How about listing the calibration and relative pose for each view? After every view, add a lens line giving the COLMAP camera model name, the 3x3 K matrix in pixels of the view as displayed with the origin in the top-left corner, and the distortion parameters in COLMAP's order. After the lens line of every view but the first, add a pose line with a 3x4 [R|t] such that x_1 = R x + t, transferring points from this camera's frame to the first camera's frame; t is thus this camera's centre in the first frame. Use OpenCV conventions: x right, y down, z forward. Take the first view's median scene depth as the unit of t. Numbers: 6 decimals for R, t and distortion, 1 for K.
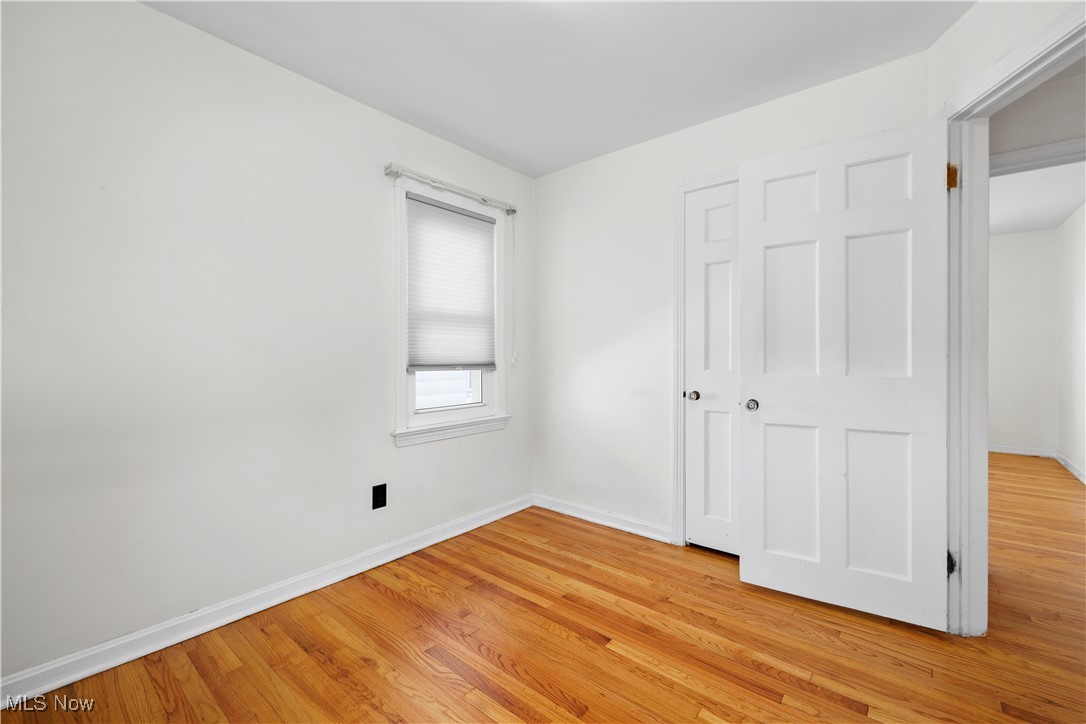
lens RADIAL K [[455.6, 0, 548.2], [0, 455.6, 352.9], [0, 0, 1]] dist [-0.001970, -0.000153]
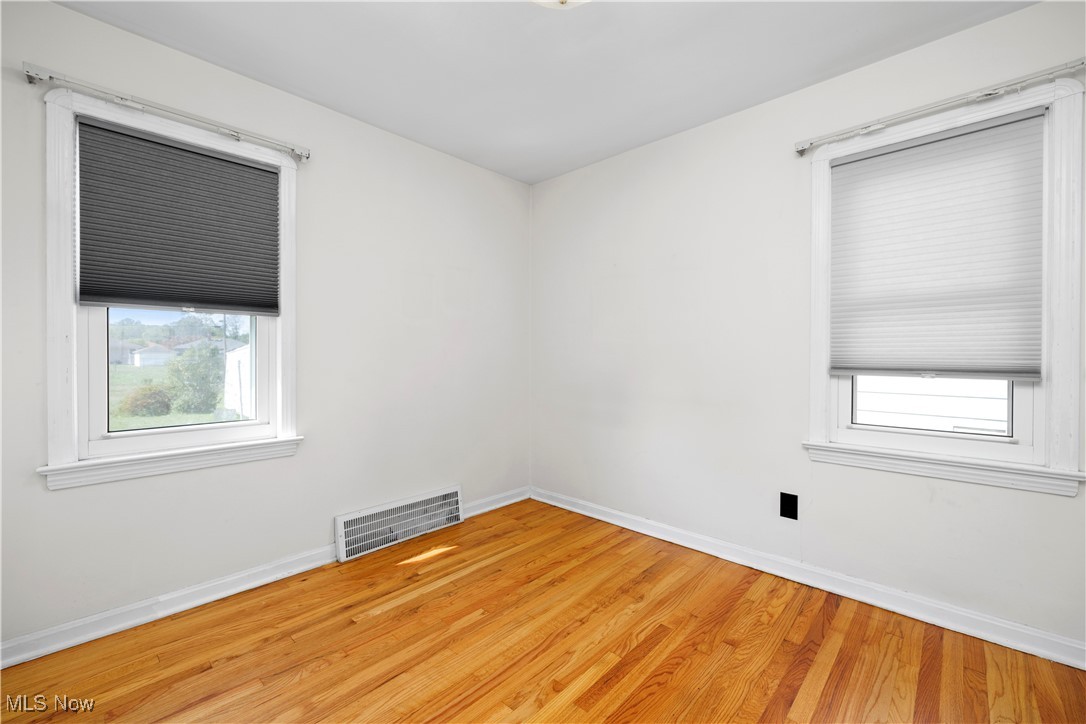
lens RADIAL K [[455.6, 0, 548.2], [0, 455.6, 352.9], [0, 0, 1]] dist [-0.001970, -0.000153]
pose [[-0.075768, -0.008329, -0.997091, 0.614840], [0.002927, 0.999959, -0.008575, 0.006607], [0.997121, -0.003568, -0.075740, 0.586975]]
